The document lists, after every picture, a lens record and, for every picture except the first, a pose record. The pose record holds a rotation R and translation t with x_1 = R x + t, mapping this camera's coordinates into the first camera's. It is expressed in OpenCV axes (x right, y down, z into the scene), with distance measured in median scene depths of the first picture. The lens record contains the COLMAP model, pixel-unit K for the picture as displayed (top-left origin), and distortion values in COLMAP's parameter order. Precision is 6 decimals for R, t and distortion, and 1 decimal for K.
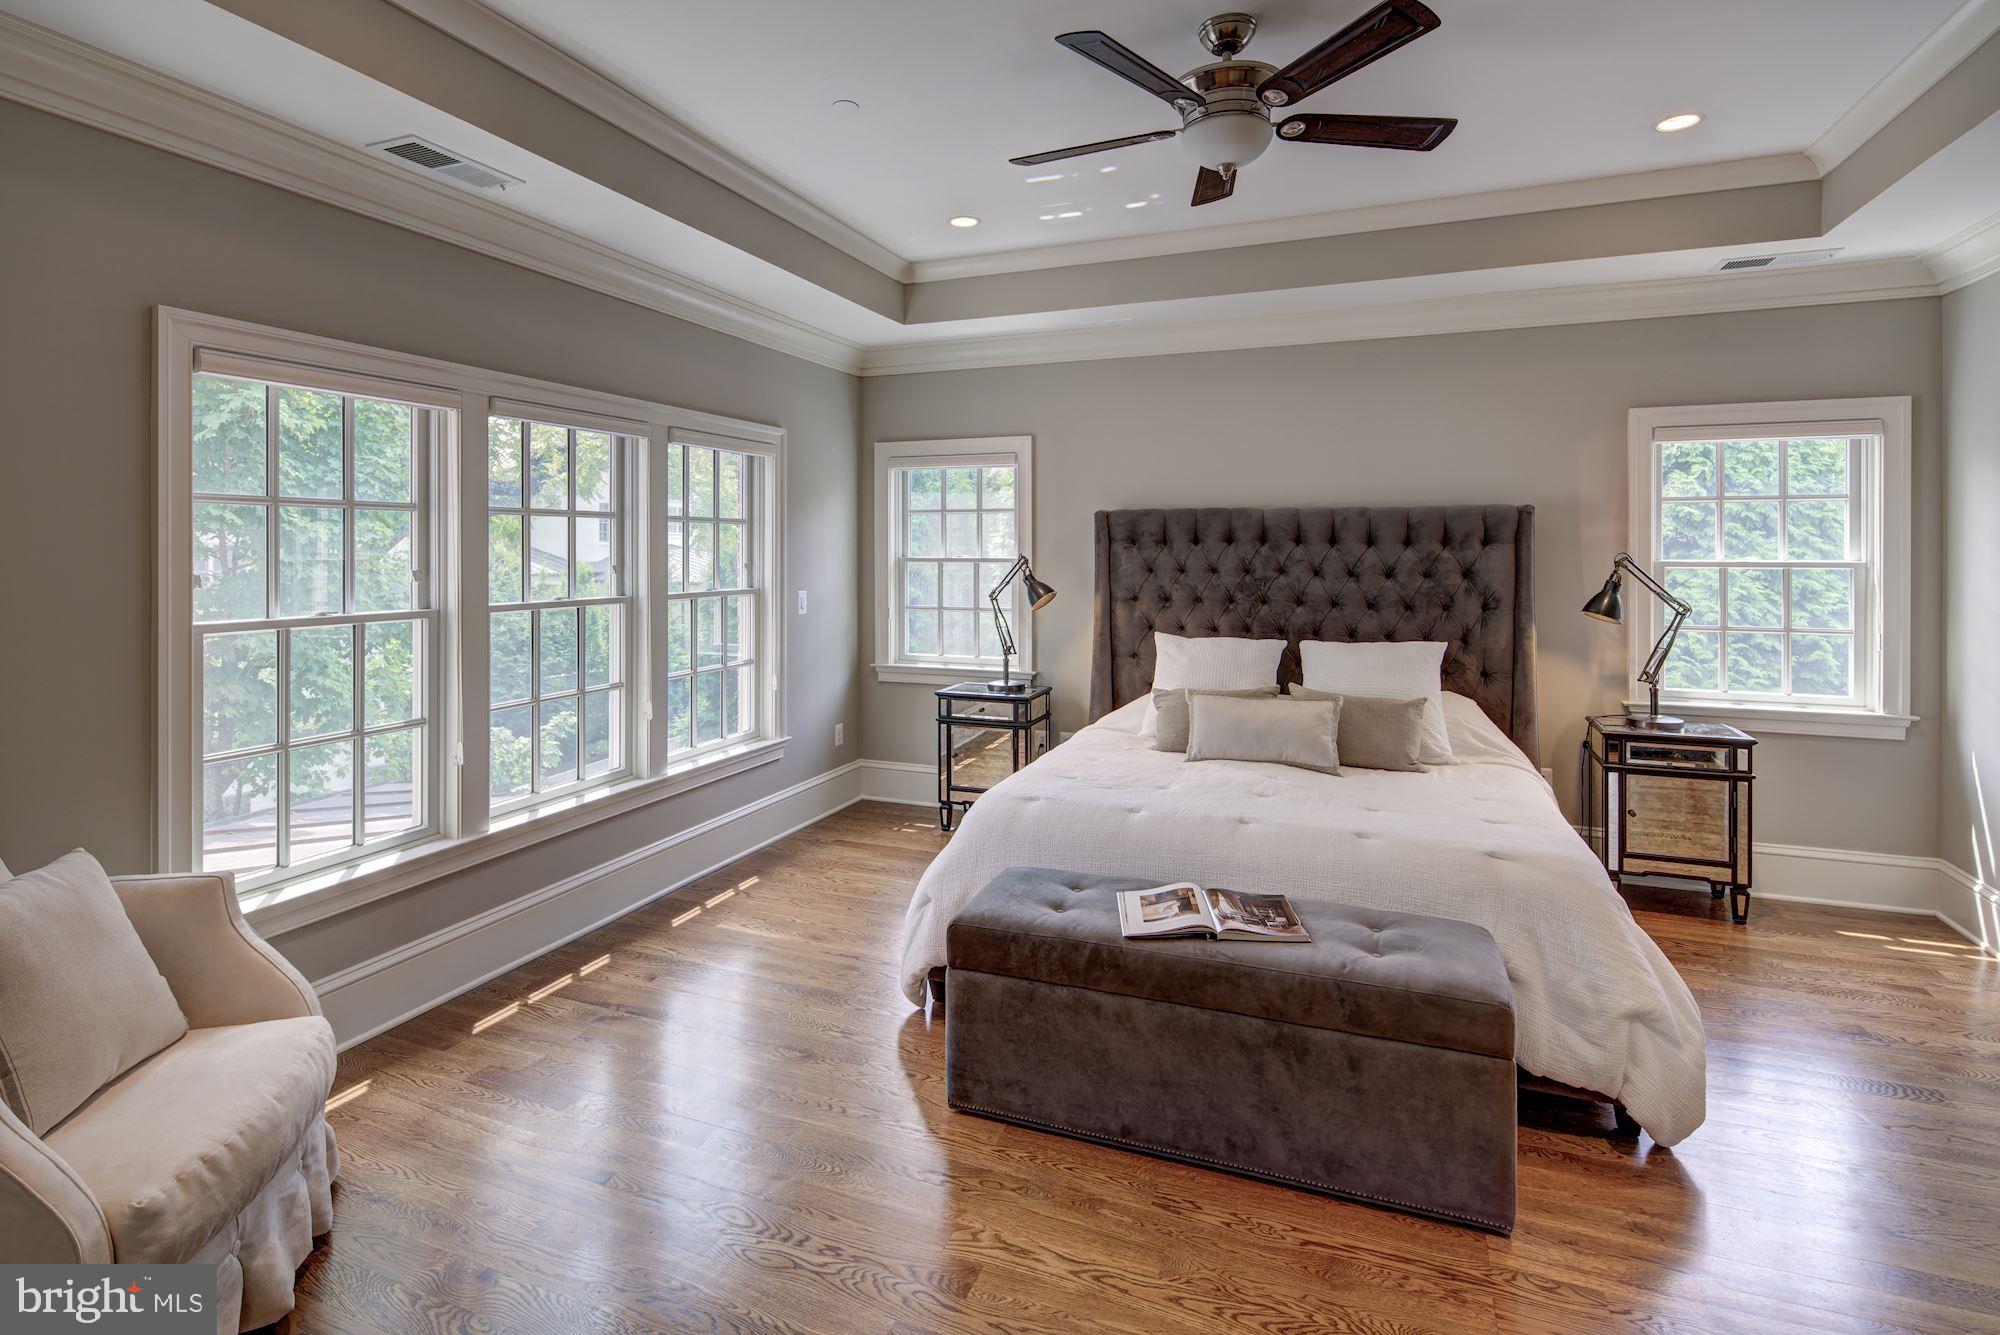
lens RADIAL K [[983.8, 0, 989.1], [0, 983.8, 550.5], [0, 0, 1]] dist [0.000092, -0.000324]
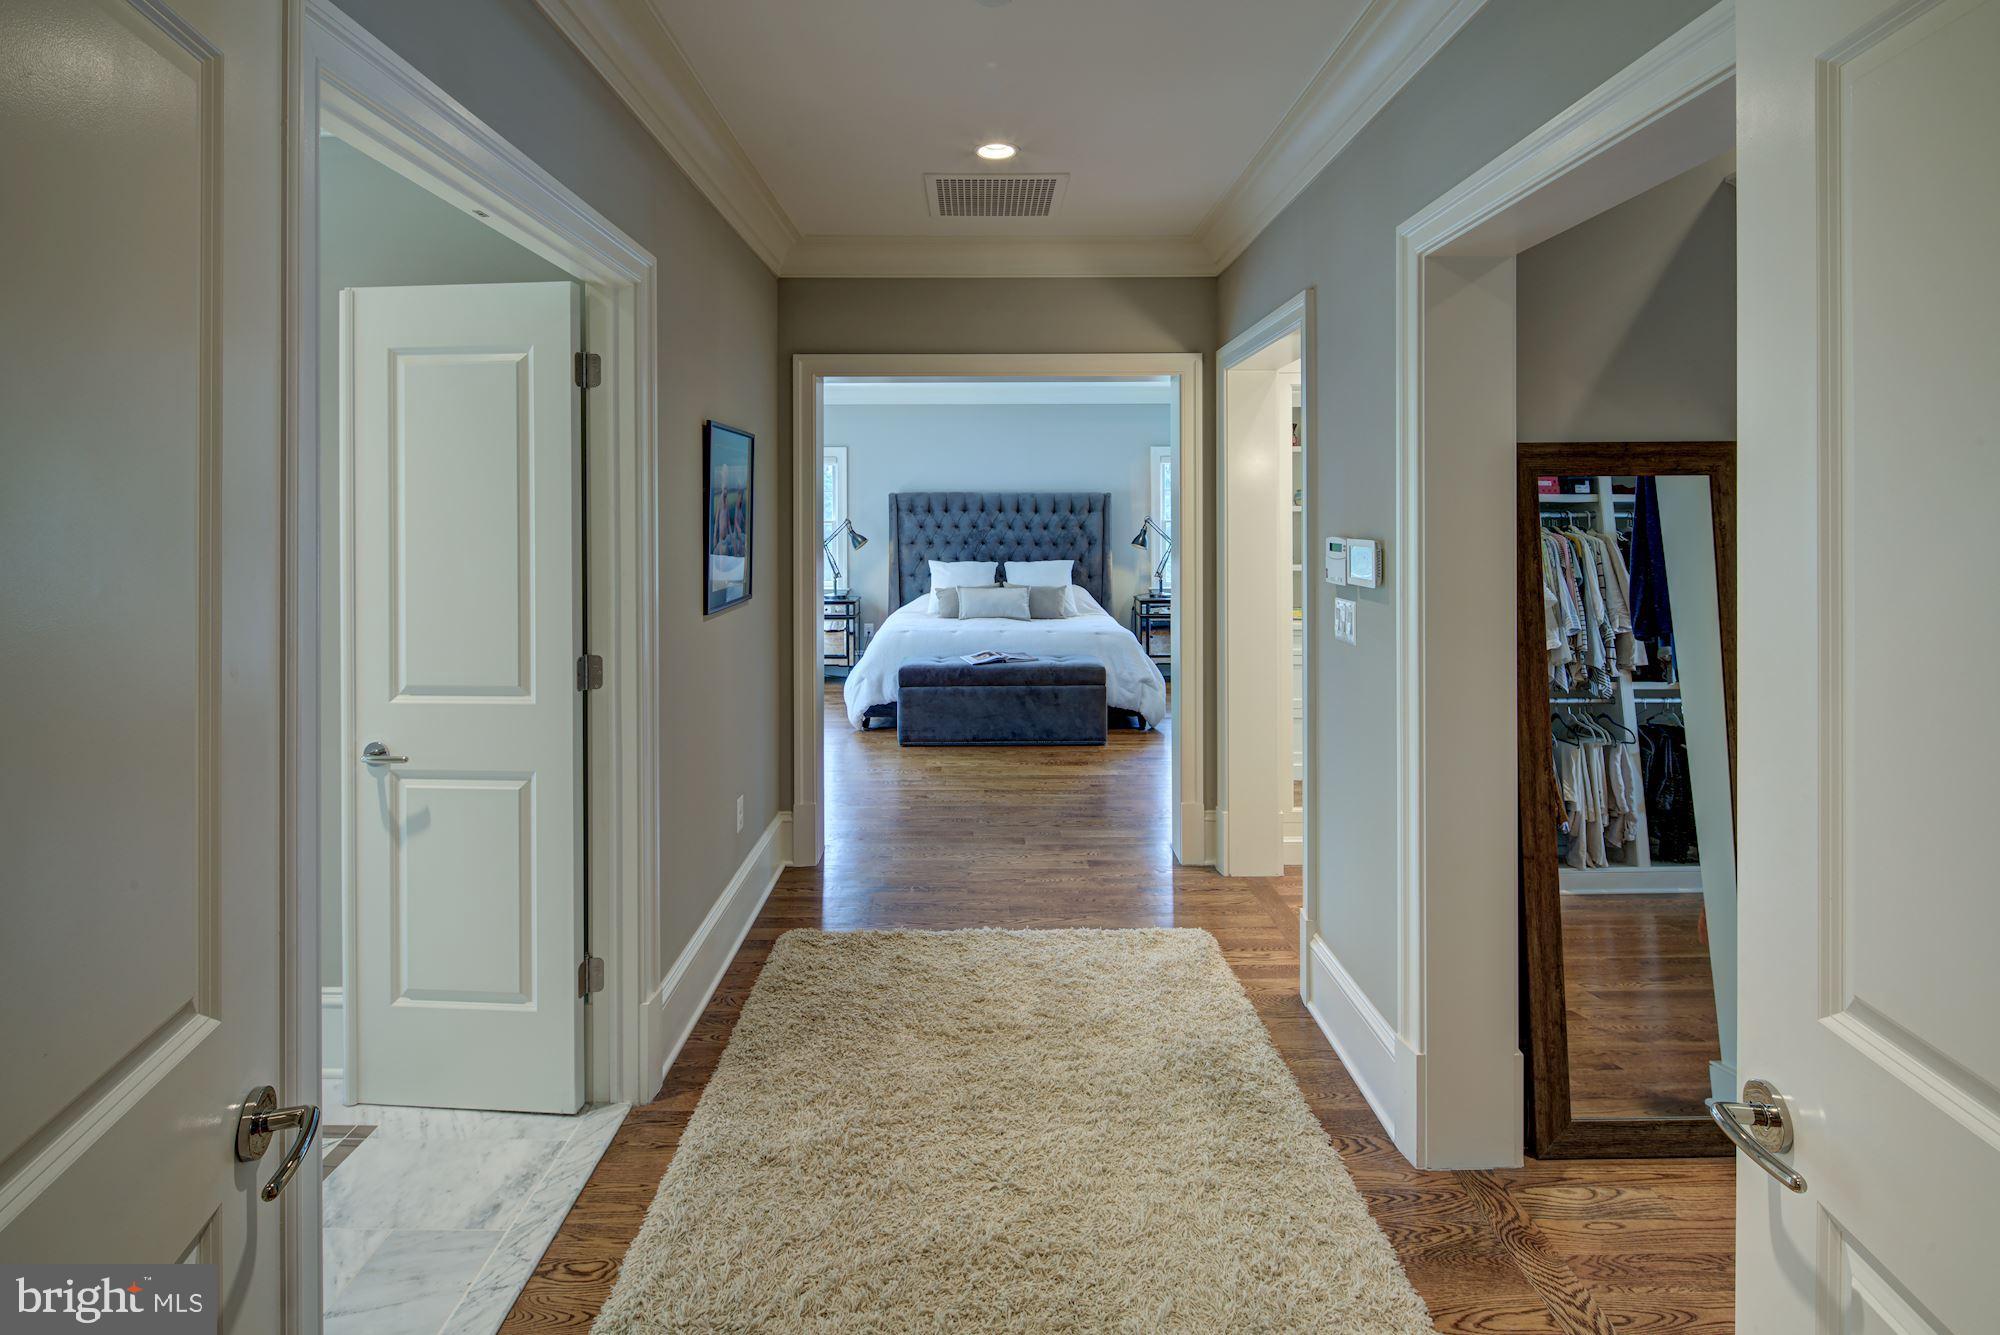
lens RADIAL K [[979.7, 0, 984.9], [0, 979.7, 499.4], [0, 0, 1]] dist [0.000777, -0.000167]
pose [[0.929362, 0.003412, 0.369153, -0.446242], [0.003765, 0.999818, -0.018720, 0.004283], [-0.369150, 0.018787, 0.929180, -0.805015]]
